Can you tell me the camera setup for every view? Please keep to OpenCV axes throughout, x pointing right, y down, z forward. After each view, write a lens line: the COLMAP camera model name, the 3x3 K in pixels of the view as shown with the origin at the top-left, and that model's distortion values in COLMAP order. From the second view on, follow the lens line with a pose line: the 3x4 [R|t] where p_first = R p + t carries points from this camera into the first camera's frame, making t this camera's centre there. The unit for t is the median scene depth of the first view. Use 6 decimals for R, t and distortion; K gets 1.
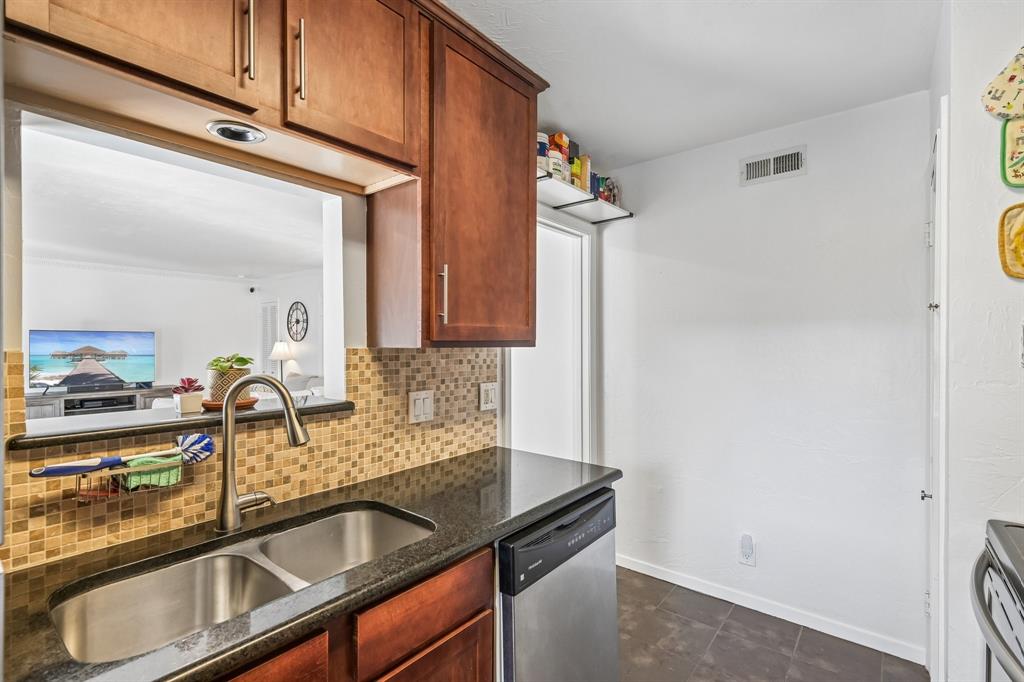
lens RADIAL K [[473.2, 0, 511.6], [0, 473.2, 344.4], [0, 0, 1]] dist [-0.002131, 0.000155]
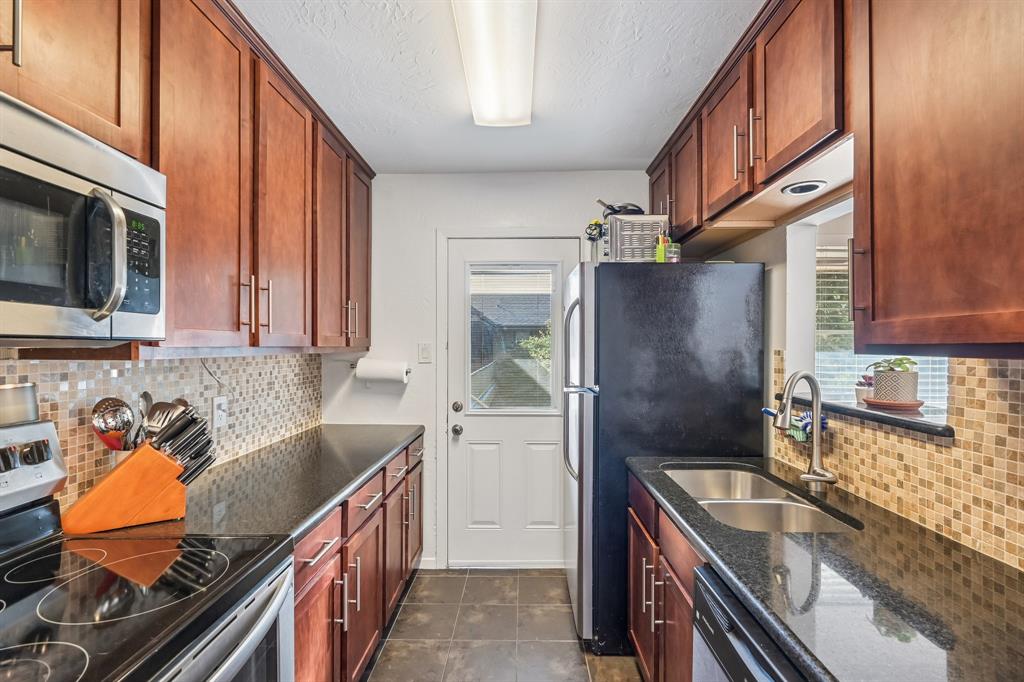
lens RADIAL K [[473.2, 0, 515.0], [0, 473.2, 341.0], [0, 0, 1]] dist [-0.002131, 0.000155]
pose [[-0.788568, -0.005252, -0.614926, 0.646757], [-0.004481, 0.999986, -0.002794, -0.008332], [0.614932, 0.000552, -0.788580, 1.152709]]
